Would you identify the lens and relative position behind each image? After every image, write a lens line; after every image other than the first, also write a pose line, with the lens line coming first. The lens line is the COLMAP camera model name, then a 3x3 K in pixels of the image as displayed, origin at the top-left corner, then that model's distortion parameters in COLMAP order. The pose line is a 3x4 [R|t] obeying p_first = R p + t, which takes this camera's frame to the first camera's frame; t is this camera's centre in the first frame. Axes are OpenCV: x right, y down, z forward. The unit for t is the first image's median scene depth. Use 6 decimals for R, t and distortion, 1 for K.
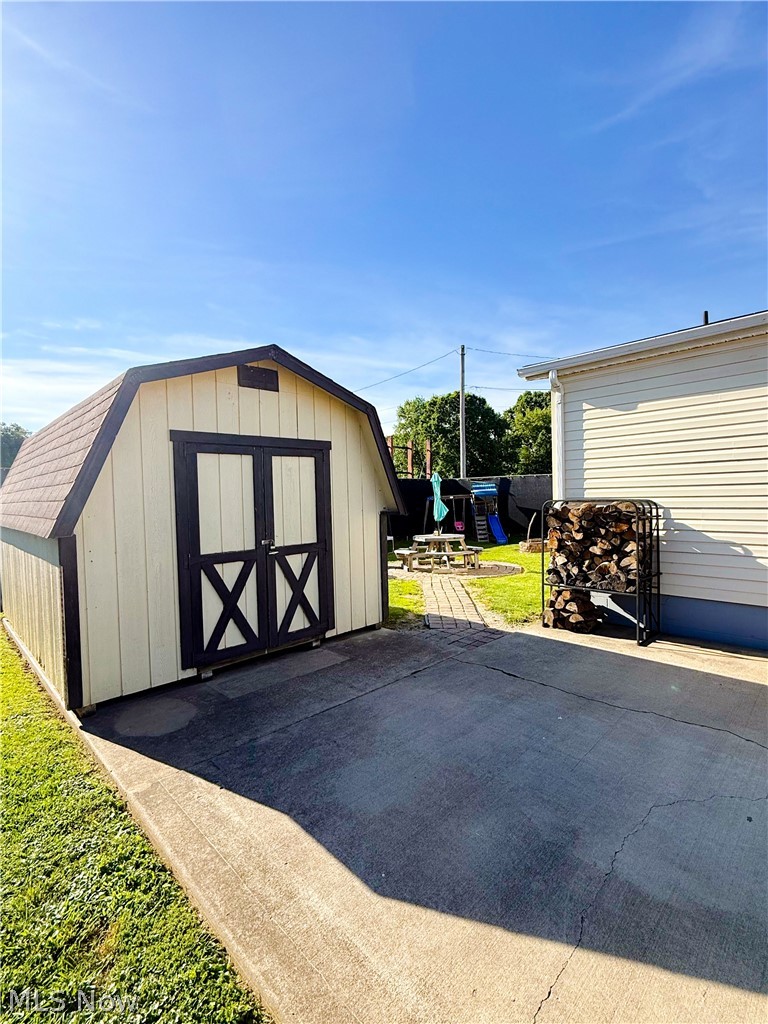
lens RADIAL K [[481.7, 0, 384.0], [0, 481.7, 512.0], [0, 0, 1]] dist [-0.000143, -0.000050]
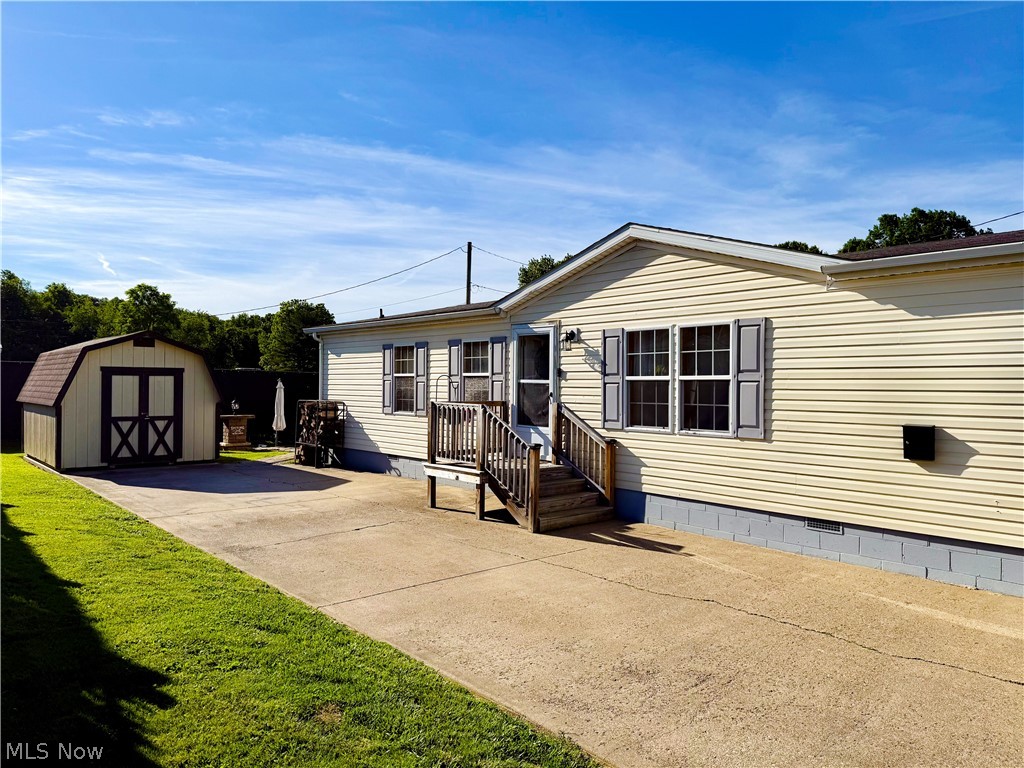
lens RADIAL K [[732.1, 0, 512.0], [0, 732.1, 384.0], [0, 0, 1]] dist [-0.003326, -0.002674]
pose [[0.998344, 0.036029, -0.044851, 0.622741], [-0.037688, 0.998614, -0.036731, -0.006047], [0.043465, 0.038361, 0.998318, -0.903135]]
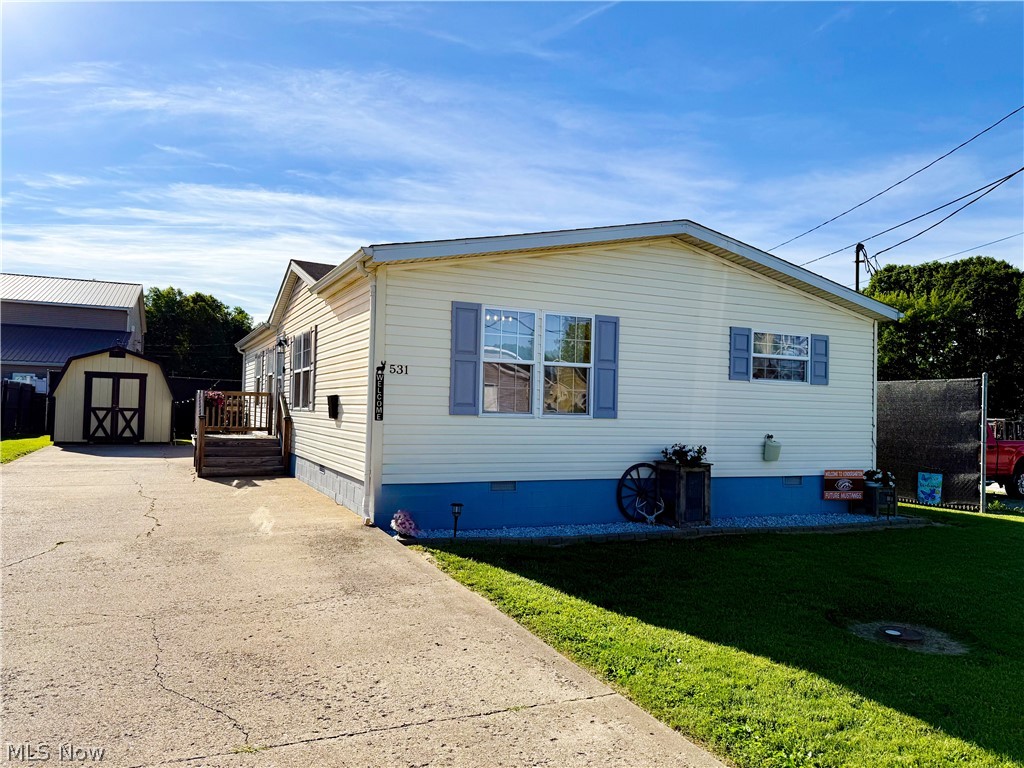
lens RADIAL K [[732.1, 0, 512.0], [0, 732.1, 384.0], [0, 0, 1]] dist [-0.003326, -0.002674]
pose [[0.951084, 0.040501, -0.306265, 1.401147], [-0.062071, 0.996205, -0.061017, 0.019819], [0.302631, 0.077042, 0.949989, -1.054817]]
